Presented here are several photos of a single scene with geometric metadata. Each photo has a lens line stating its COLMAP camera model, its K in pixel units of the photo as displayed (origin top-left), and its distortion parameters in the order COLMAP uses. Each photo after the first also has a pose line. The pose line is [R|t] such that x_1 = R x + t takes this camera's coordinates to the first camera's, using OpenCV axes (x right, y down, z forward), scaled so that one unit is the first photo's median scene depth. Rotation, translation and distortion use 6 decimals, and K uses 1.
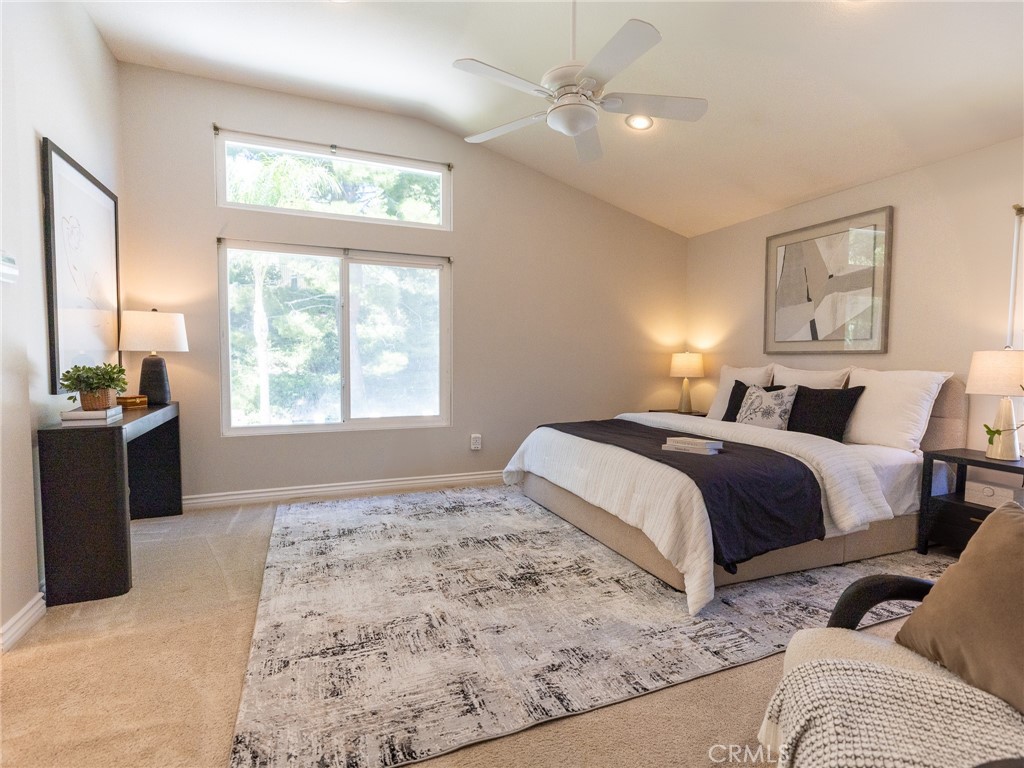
lens RADIAL K [[509.6, 0, 513.3], [0, 509.6, 385.3], [0, 0, 1]] dist [0.007393, 0.001100]
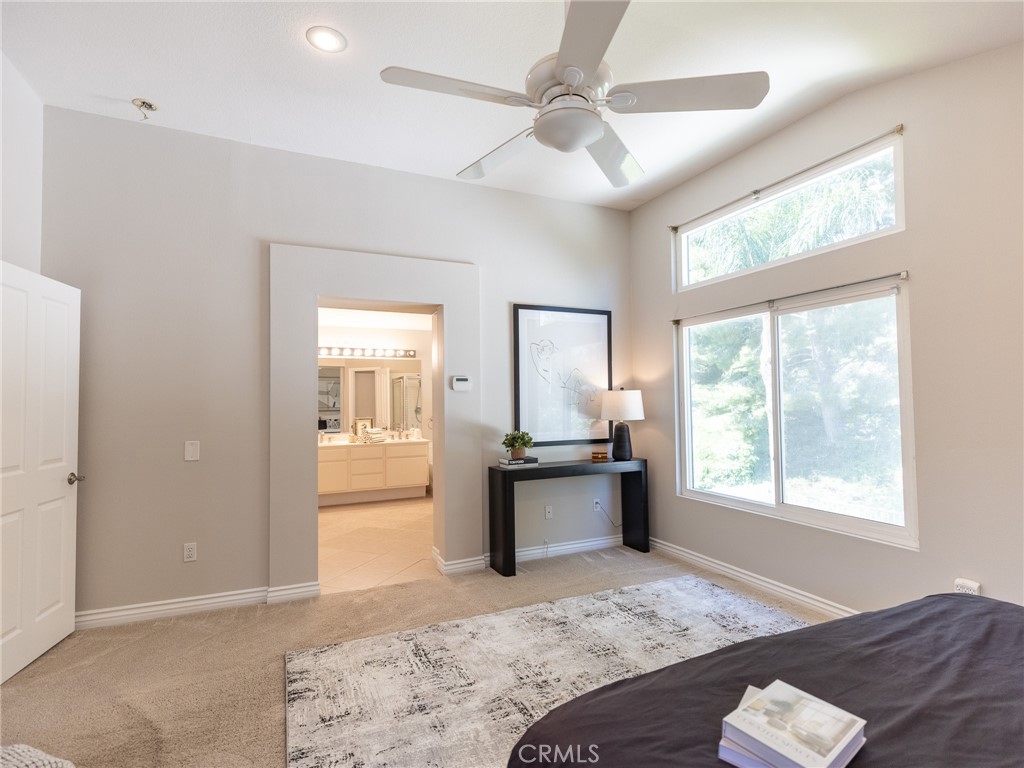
lens RADIAL K [[509.6, 0, 514.5], [0, 509.6, 383.4], [0, 0, 1]] dist [0.007393, 0.001100]
pose [[0.043062, -0.043675, -0.998117, 0.639316], [-0.041864, 0.998088, -0.045480, -0.092598], [0.998195, 0.043744, 0.041151, 0.696536]]
